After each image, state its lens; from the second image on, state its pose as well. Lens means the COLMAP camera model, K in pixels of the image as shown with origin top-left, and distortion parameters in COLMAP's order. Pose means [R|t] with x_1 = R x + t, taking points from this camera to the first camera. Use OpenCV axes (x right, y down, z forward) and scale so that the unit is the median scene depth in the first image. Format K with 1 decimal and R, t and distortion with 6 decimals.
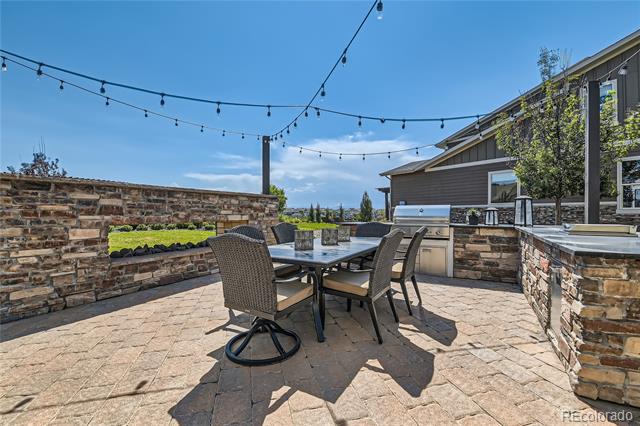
lens RADIAL K [[286.5, 0, 320.0], [0, 286.5, 213.0], [0, 0, 1]] dist [0.001140, -0.012264]
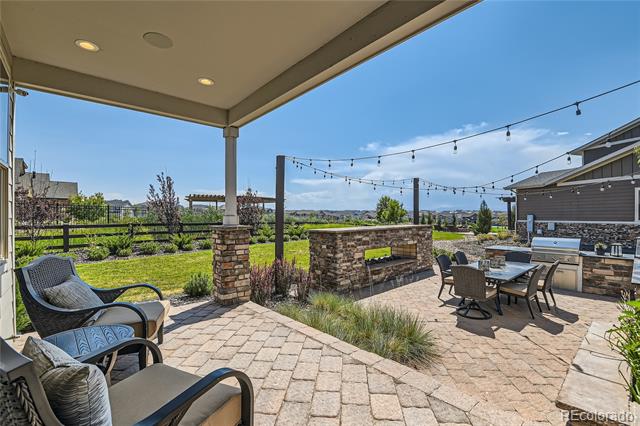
lens RADIAL K [[286.5, 0, 320.0], [0, 286.5, 213.0], [0, 0, 1]] dist [0.001140, -0.012264]
pose [[0.941762, -0.003979, -0.336255, -0.373294], [0.000774, 0.999953, -0.009665, -0.203518], [0.336278, 0.008842, 0.941721, -1.006103]]
